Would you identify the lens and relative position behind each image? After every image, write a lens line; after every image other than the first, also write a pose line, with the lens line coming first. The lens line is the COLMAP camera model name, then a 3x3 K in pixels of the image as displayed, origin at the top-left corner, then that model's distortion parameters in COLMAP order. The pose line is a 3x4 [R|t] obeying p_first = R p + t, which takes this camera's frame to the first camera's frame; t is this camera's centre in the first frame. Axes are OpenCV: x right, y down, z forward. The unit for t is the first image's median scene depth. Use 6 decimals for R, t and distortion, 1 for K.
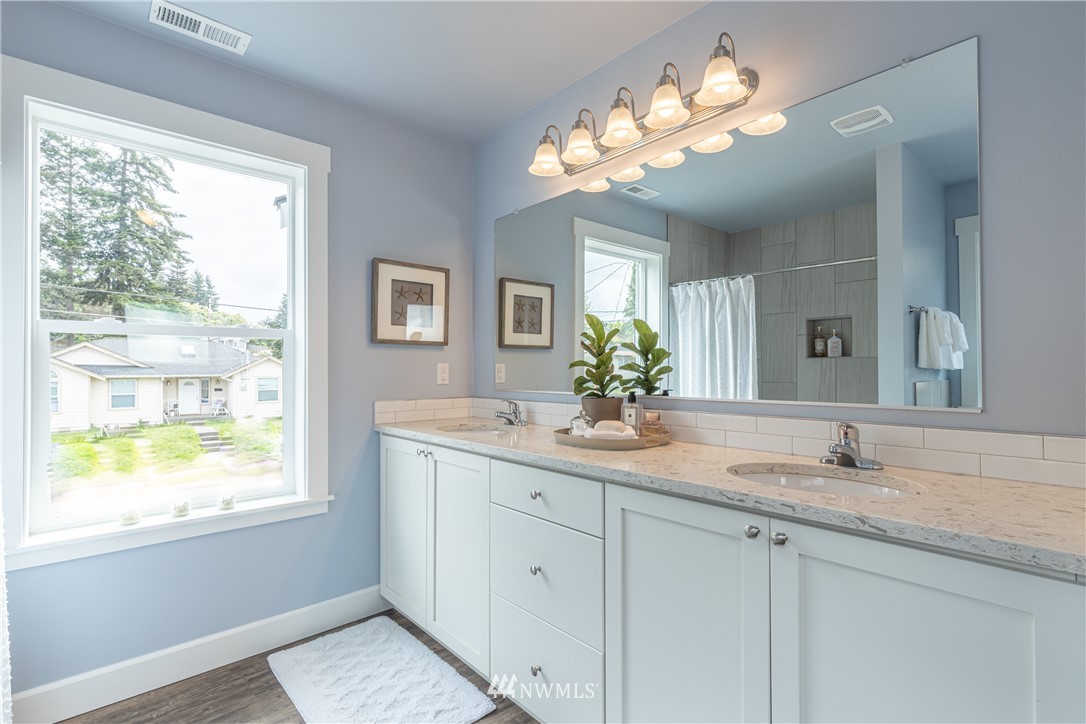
lens RADIAL K [[497.4, 0, 543.0], [0, 497.4, 362.0], [0, 0, 1]] dist [0.000024, 0.000038]
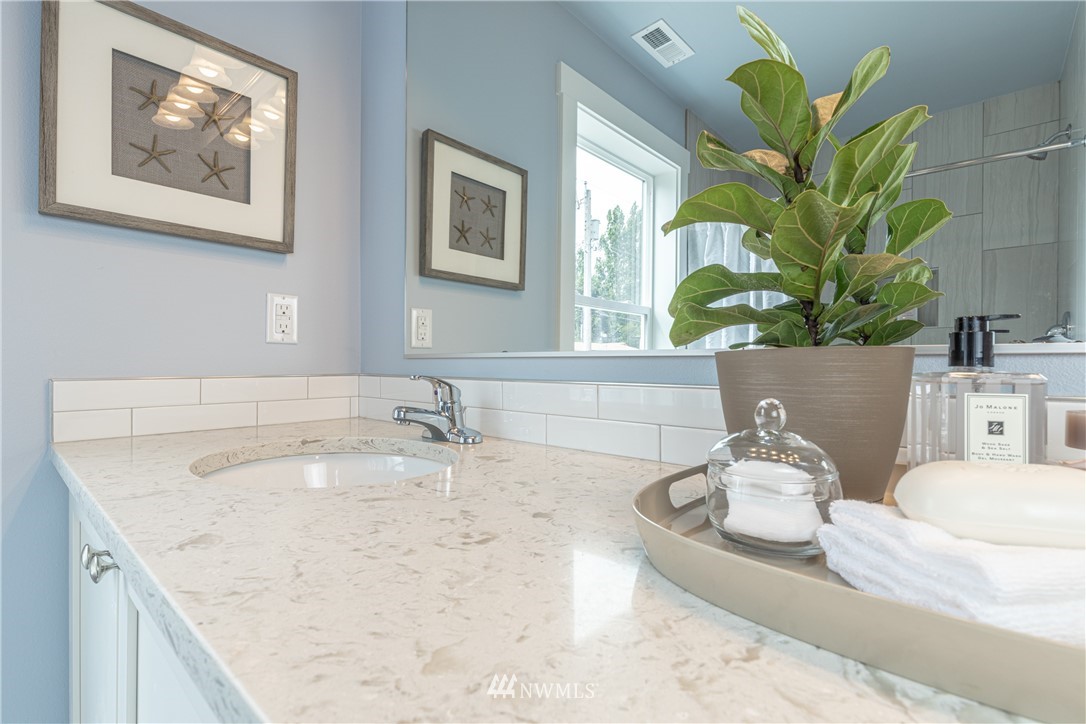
lens RADIAL K [[497.4, 0, 543.0], [0, 497.4, 362.0], [0, 0, 1]] dist [0.000024, 0.000038]
pose [[0.993315, 0.007448, 0.115197, -0.023611], [-0.009247, 0.999843, 0.015087, 0.047865], [-0.115066, -0.016052, 0.993228, 0.496648]]
